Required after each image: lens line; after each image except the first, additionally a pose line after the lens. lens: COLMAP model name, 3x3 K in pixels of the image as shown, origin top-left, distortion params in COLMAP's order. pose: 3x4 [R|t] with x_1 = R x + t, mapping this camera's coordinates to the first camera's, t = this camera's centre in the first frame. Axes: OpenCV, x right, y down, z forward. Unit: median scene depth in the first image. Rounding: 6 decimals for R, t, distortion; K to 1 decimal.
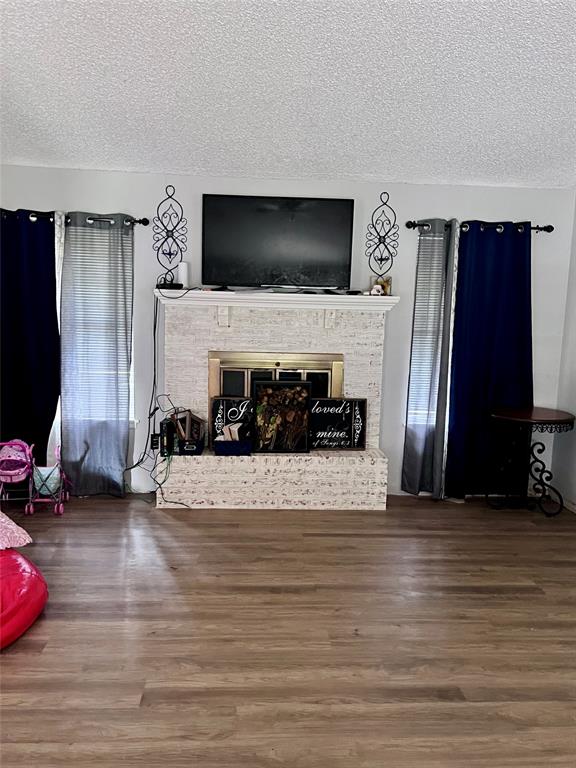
lens RADIAL K [[630.6, 0, 281.3], [0, 630.6, 390.7], [0, 0, 1]] dist [0.074329, -0.062630]
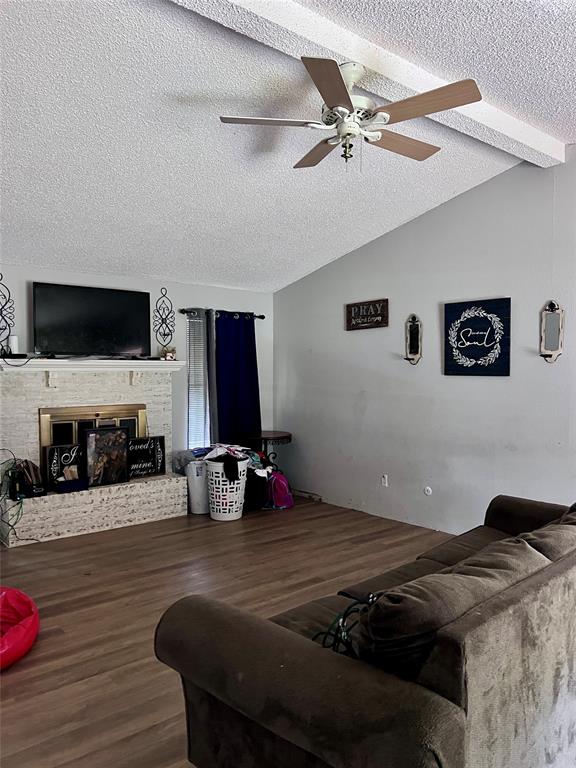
lens RADIAL K [[578.2, 0, 287.7], [0, 578.2, 390.7], [0, 0, 1]] dist [0.050740, -0.063991]
pose [[0.803955, -0.049585, 0.592620, -0.393210], [0.103907, 0.992901, -0.057884, 0.016397], [-0.585543, 0.108114, 0.803400, -0.167896]]
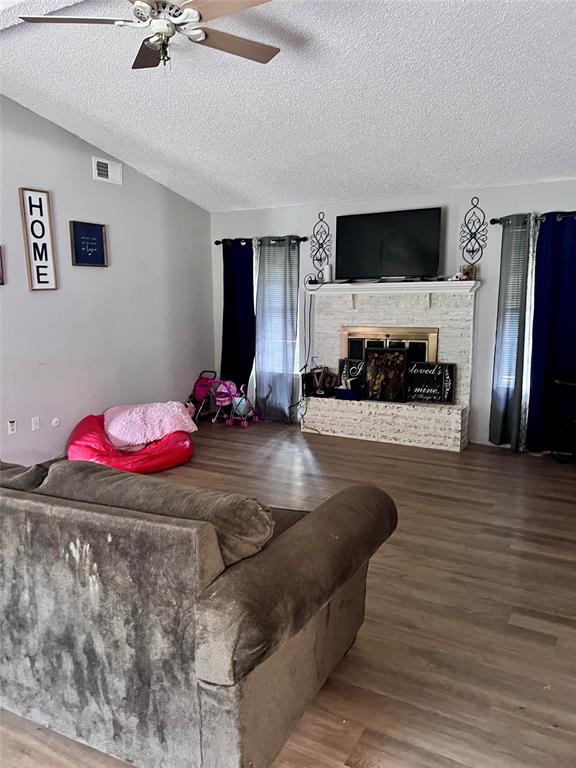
lens RADIAL K [[578.2, 0, 286.0], [0, 578.2, 388.6], [0, 0, 1]] dist [0.050740, -0.063991]
pose [[0.833168, 0.054772, -0.550301, 0.507165], [-0.044175, 0.998495, 0.032499, 0.040593], [0.551253, -0.002768, 0.834334, -0.153570]]
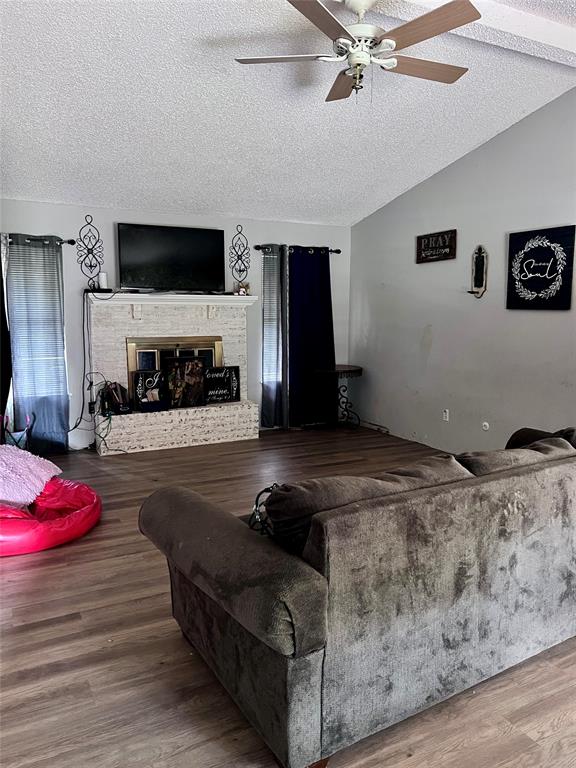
lens RADIAL K [[578.2, 0, 287.8], [0, 578.2, 390.7], [0, 0, 1]] dist [0.050740, -0.063991]
pose [[0.913662, -0.084036, 0.397693, -0.307329], [0.079389, 0.996446, 0.028169, 0.042732], [-0.398646, 0.005835, 0.917086, -0.282775]]
